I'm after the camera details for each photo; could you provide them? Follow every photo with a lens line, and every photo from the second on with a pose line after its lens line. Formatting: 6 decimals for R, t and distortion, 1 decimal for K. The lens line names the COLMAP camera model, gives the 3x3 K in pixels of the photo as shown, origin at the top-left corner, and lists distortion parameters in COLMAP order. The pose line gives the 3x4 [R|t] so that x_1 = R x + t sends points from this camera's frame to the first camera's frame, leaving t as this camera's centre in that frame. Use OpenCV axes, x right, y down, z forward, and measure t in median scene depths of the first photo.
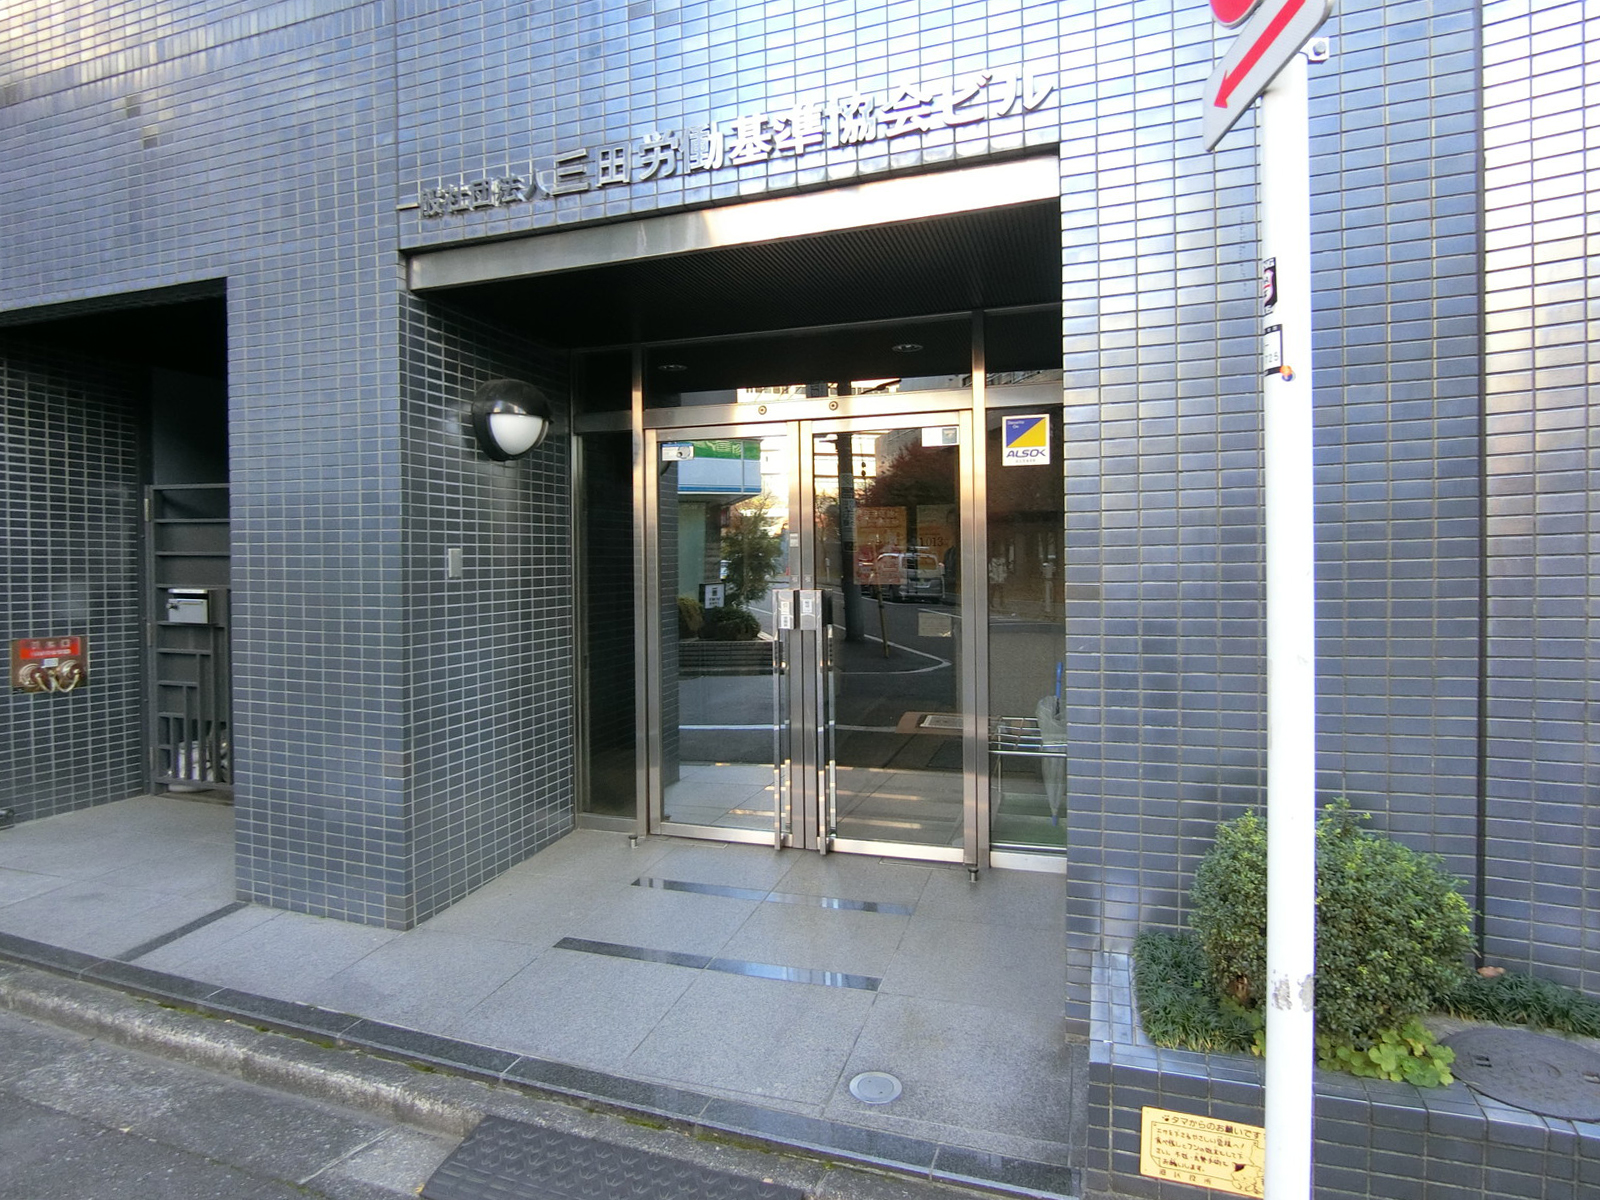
lens RADIAL K [[1125.9, 0, 800.0], [0, 1125.9, 600.0], [0, 0, 1]] dist [-0.007341, -0.001068]
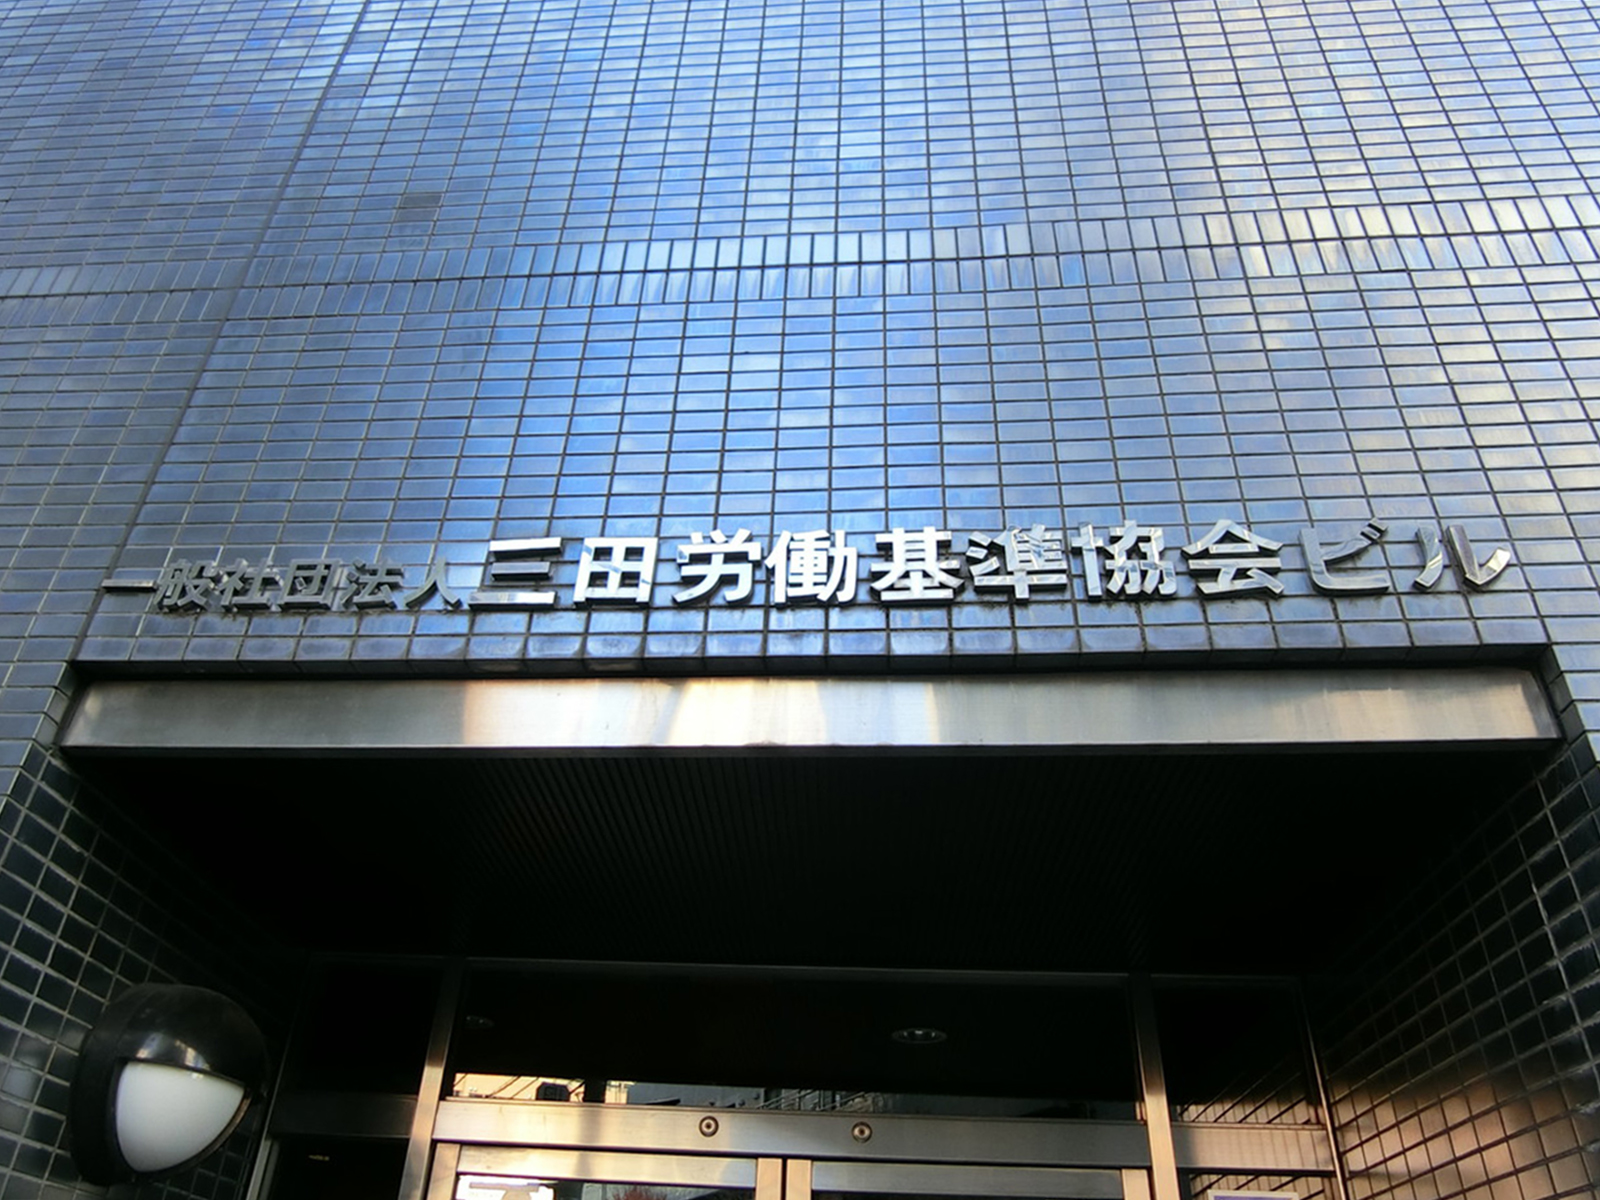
lens RADIAL K [[1217.4, 0, 798.5], [0, 1217.4, 526.7], [0, 0, 1]] dist [-0.002323, -0.013613]
pose [[0.945847, 0.226302, 0.232726, -0.219015], [-0.040674, 0.793903, -0.606682, -0.067431], [-0.322055, 0.564363, 0.760115, 0.530731]]
